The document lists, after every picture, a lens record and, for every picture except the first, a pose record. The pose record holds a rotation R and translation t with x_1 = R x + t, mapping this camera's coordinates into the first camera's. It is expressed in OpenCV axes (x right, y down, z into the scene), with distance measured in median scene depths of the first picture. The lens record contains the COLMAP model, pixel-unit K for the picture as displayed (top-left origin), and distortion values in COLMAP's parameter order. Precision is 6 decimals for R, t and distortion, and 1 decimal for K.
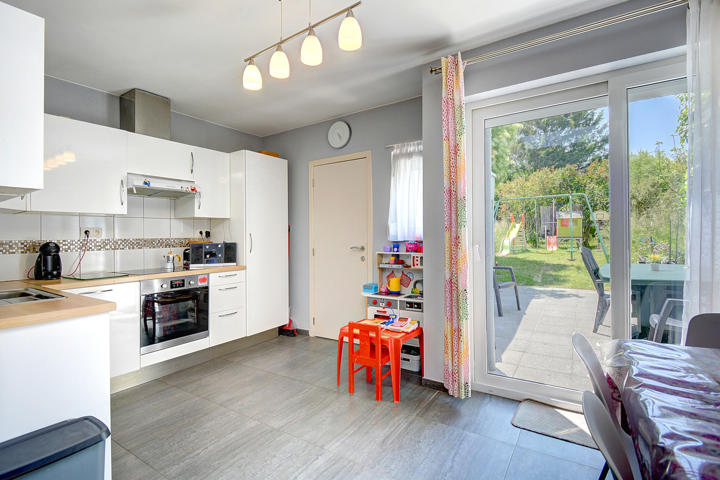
lens RADIAL K [[340.3, 0, 363.6], [0, 340.3, 232.3], [0, 0, 1]] dist [0.011217, -0.001323]
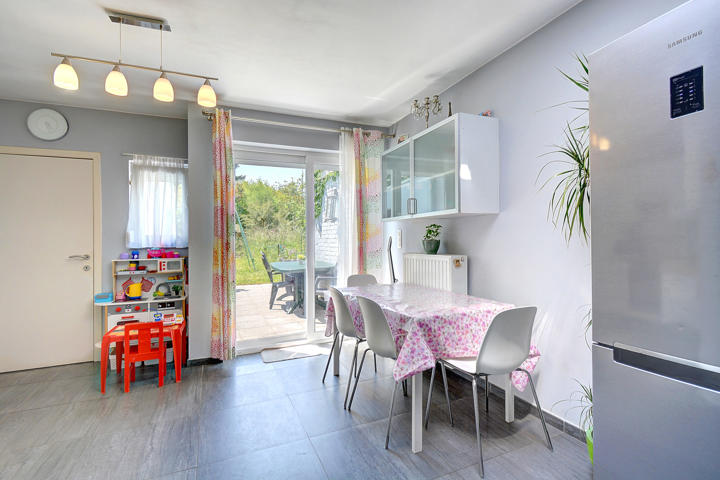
lens RADIAL K [[349.7, 0, 358.5], [0, 349.7, 241.7], [0, 0, 1]] dist [0.004536, -0.000606]
pose [[0.539856, 0.003664, 0.841749, -0.444219], [-0.001934, 0.999993, -0.003112, 0.008207], [-0.841755, 0.000052, 0.539860, -0.143323]]
